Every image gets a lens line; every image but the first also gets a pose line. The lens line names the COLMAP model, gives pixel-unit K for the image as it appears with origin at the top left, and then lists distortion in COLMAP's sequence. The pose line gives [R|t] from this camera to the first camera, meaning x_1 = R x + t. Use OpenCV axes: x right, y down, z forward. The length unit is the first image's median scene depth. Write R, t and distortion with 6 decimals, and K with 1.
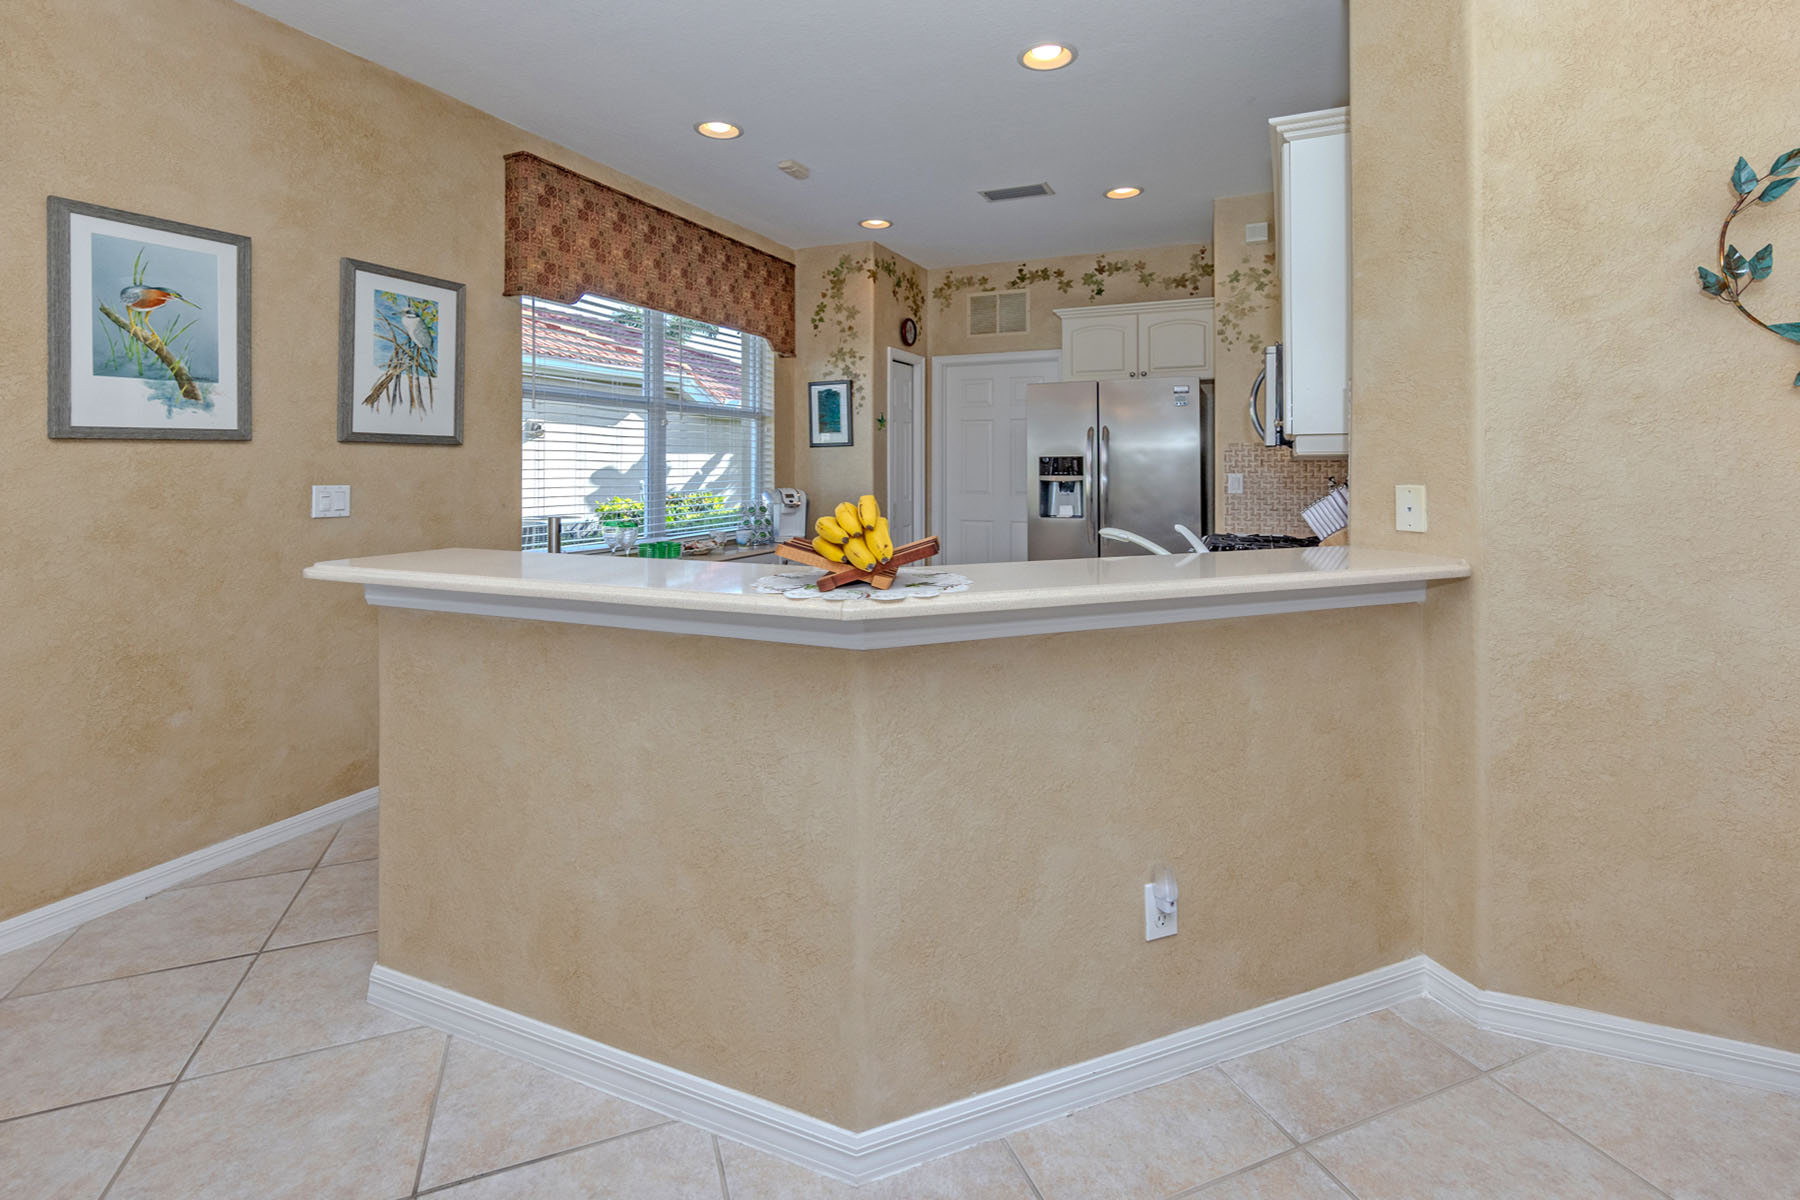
lens RADIAL K [[847.4, 0, 916.7], [0, 847.4, 440.6], [0, 0, 1]] dist [0.003478, 0.000361]
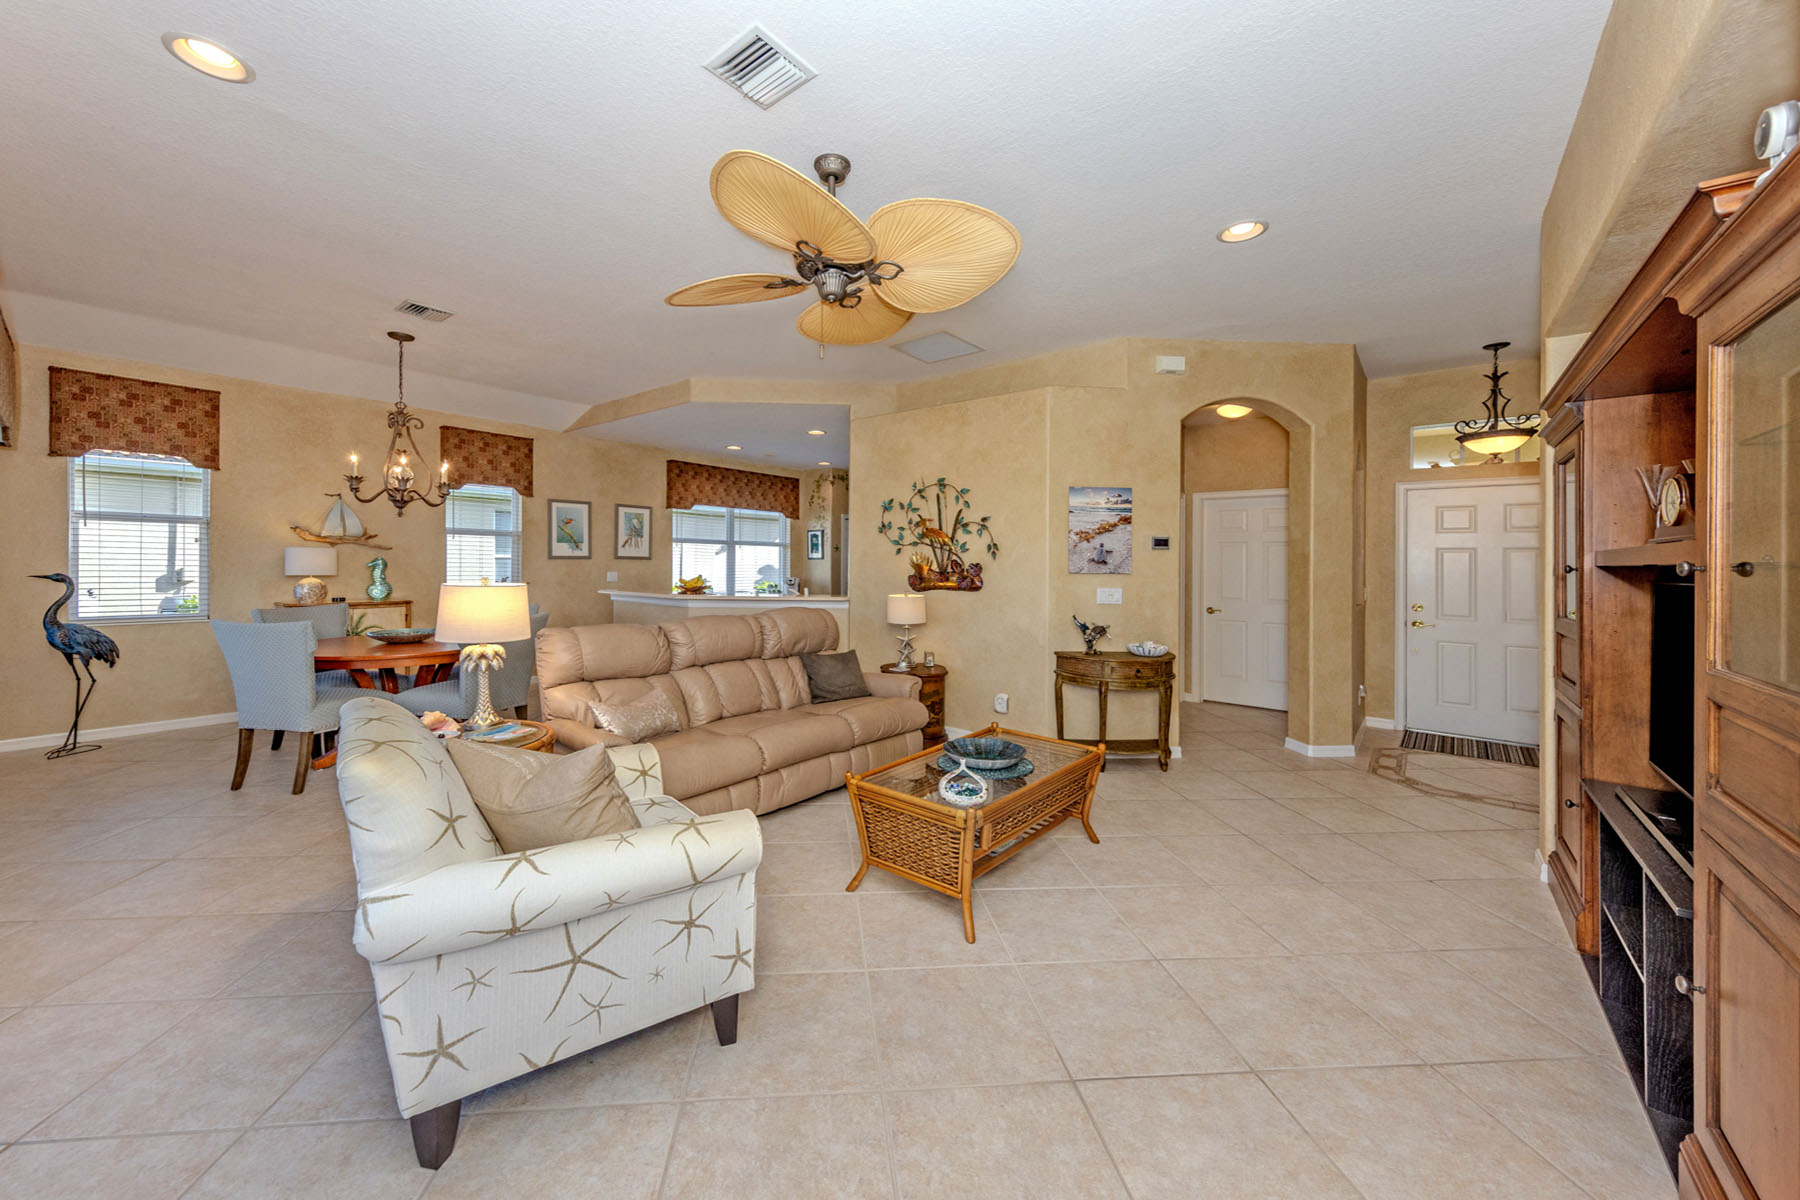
lens RADIAL K [[660.8, 0, 871.7], [0, 660.8, 568.9], [0, 0, 1]] dist [0.000281, 0.000216]
pose [[0.956640, 0.019371, -0.290627, 0.614592], [-0.008736, 0.999245, 0.037844, -0.039196], [0.291141, -0.033664, 0.956088, -0.702252]]
